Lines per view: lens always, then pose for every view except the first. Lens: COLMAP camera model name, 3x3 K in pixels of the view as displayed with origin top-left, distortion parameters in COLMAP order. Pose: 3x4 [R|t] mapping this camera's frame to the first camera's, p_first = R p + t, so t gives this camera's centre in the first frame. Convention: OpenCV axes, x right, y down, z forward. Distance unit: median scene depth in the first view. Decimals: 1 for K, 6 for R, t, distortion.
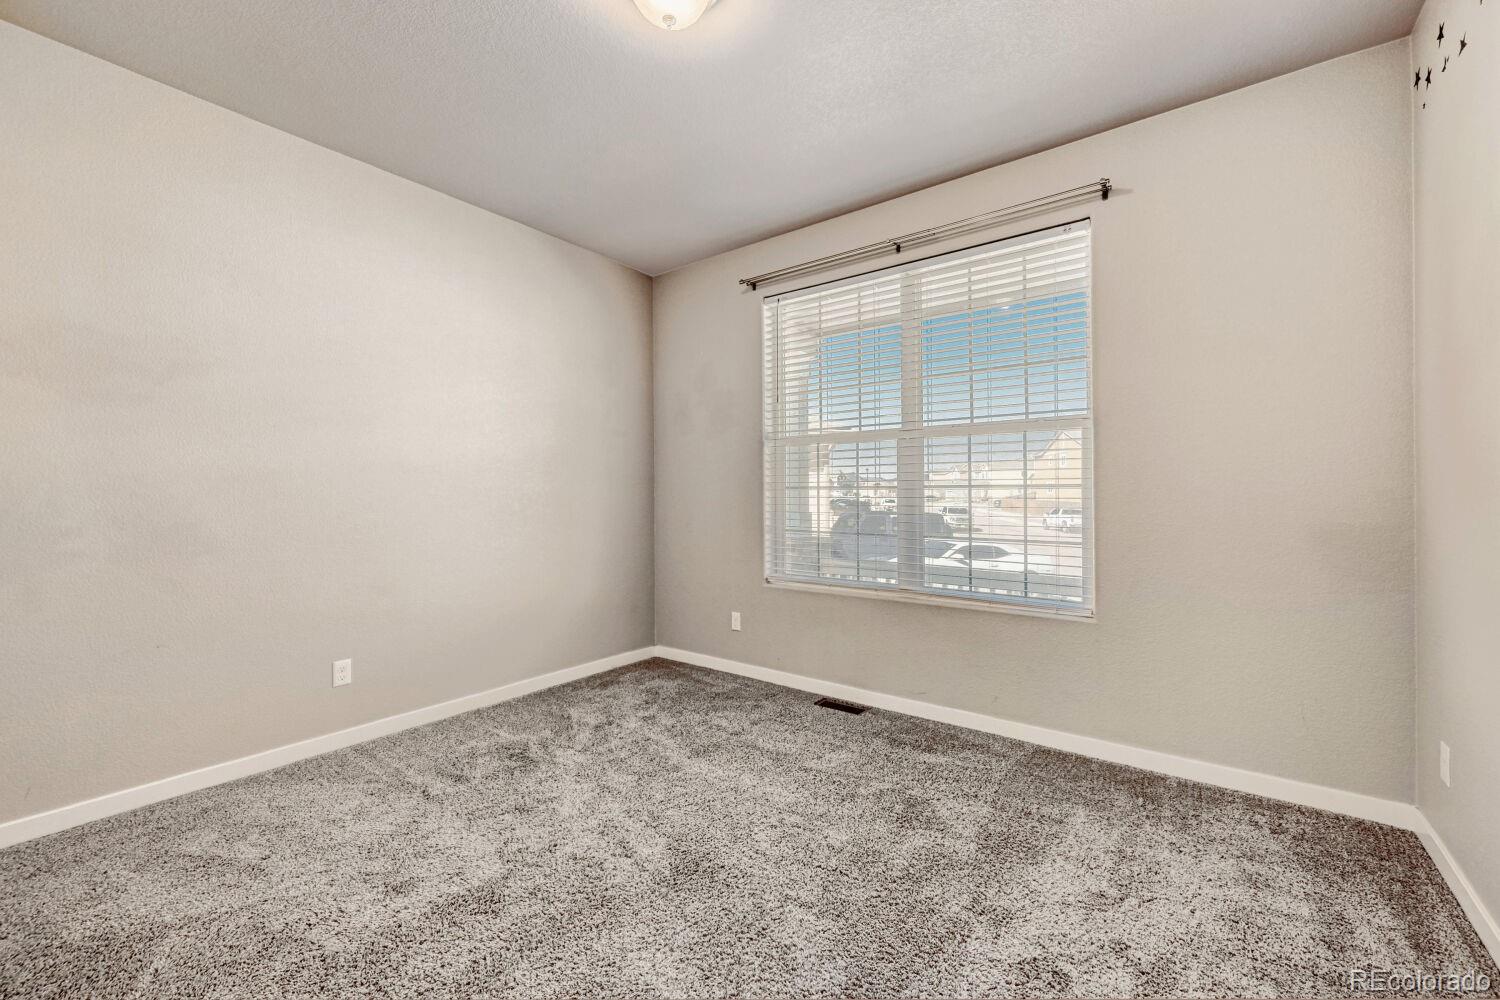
lens RADIAL K [[595.2, 0, 752.8], [0, 595.2, 491.6], [0, 0, 1]] dist [0.000868, -0.000312]
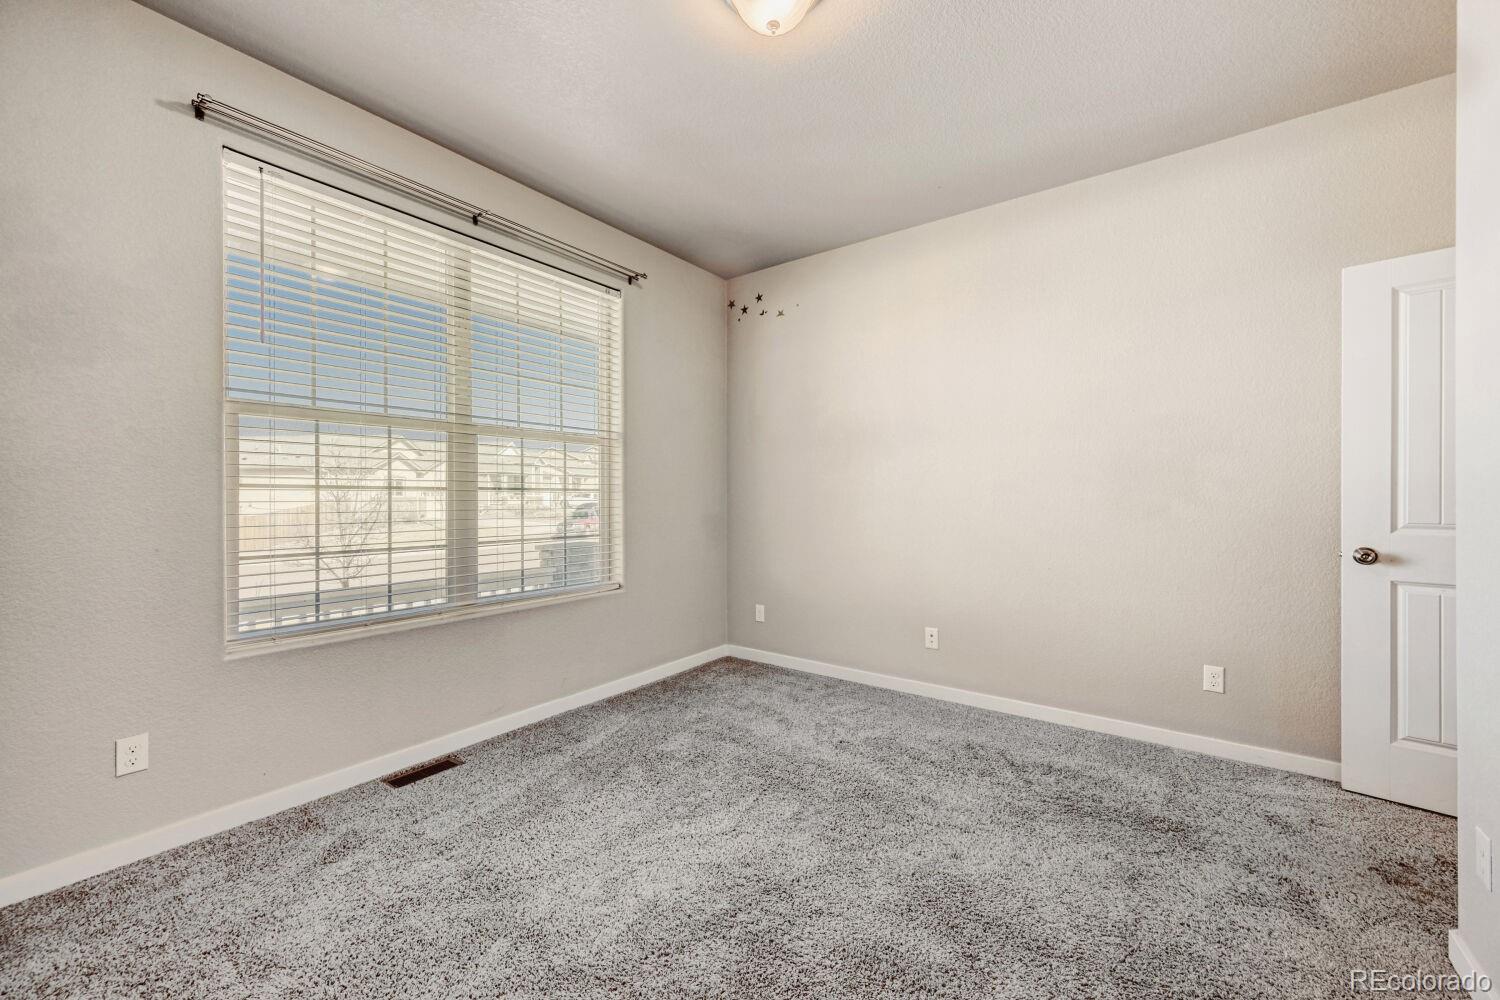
lens RADIAL K [[595.2, 0, 749.3], [0, 595.2, 501.6], [0, 0, 1]] dist [0.000868, -0.000312]
pose [[-0.013543, 0.000485, 0.999908, -0.656426], [0.006633, 0.999978, -0.000395, 0.014771], [-0.999886, 0.006627, -0.013546, 0.614110]]
